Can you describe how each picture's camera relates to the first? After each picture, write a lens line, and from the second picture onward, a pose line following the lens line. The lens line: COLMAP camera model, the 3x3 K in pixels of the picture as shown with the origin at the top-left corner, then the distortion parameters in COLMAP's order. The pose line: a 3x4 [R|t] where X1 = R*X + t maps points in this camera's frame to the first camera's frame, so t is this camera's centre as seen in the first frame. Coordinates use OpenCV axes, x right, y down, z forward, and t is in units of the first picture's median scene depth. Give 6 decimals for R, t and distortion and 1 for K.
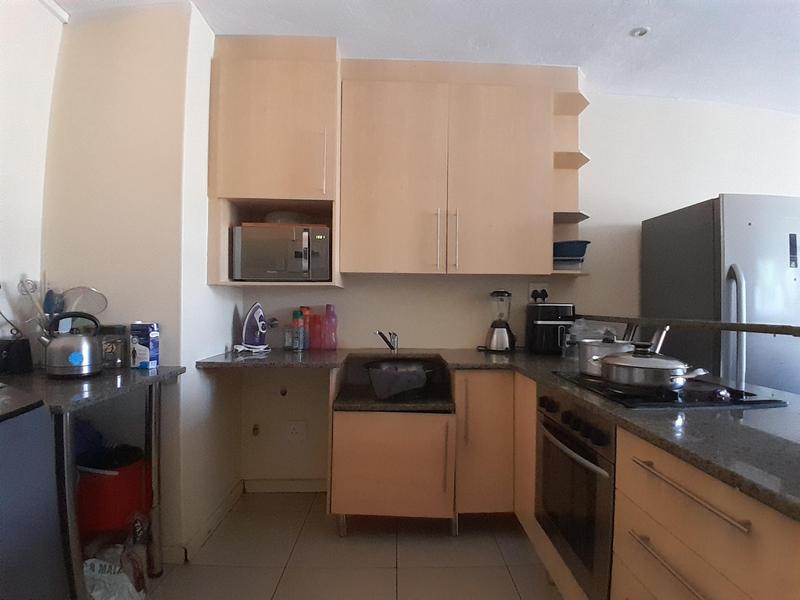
lens RADIAL K [[397.0, 0, 408.0], [0, 397.0, 301.6], [0, 0, 1]] dist [0.007987, -0.047759]
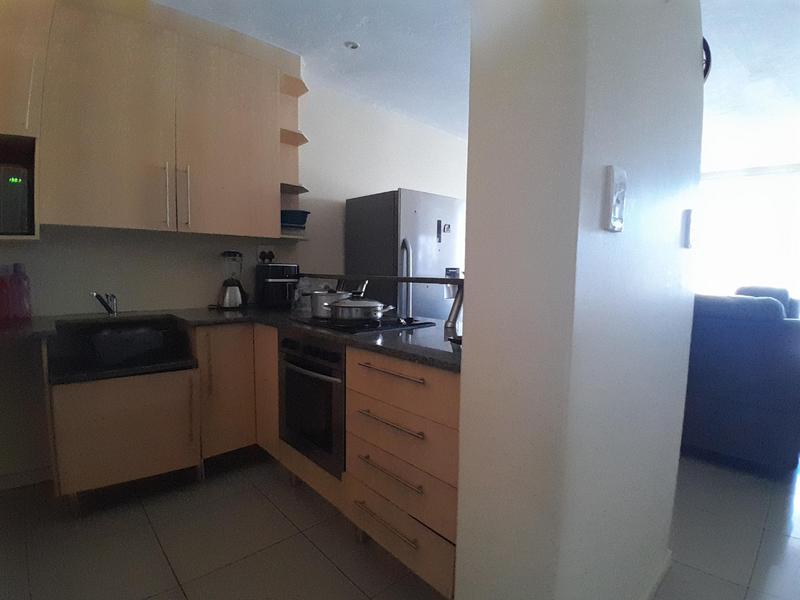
lens RADIAL K [[397.0, 0, 408.0], [0, 397.0, 301.6], [0, 0, 1]] dist [0.007987, -0.047759]
pose [[0.751432, -0.049576, 0.657945, -0.136638], [-0.012109, 0.995969, 0.088876, 0.008088], [-0.659699, -0.074751, 0.747803, -0.127730]]
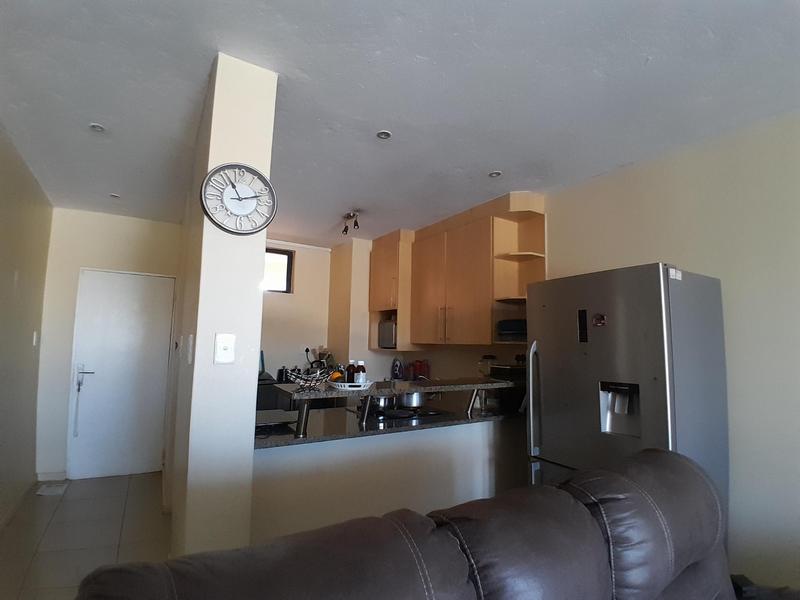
lens RADIAL K [[397.0, 0, 408.0], [0, 397.0, 301.6], [0, 0, 1]] dist [0.007987, -0.047759]
pose [[0.508170, -0.089784, -0.856564, 1.586788], [-0.008955, 0.993947, -0.109497, -0.069336], [0.861210, 0.063314, 0.504290, 0.017297]]
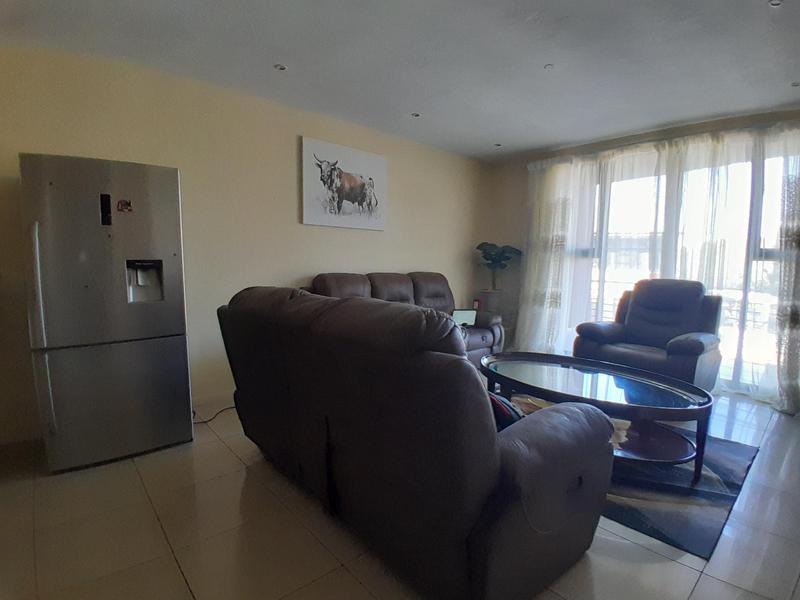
lens RADIAL K [[397.0, 0, 408.0], [0, 397.0, 301.6], [0, 0, 1]] dist [0.007987, -0.047759]
pose [[0.770539, -0.065786, 0.633989, 0.891411], [-0.004421, 0.994084, 0.108525, 0.005314], [-0.637378, -0.086426, 0.765689, -0.428996]]
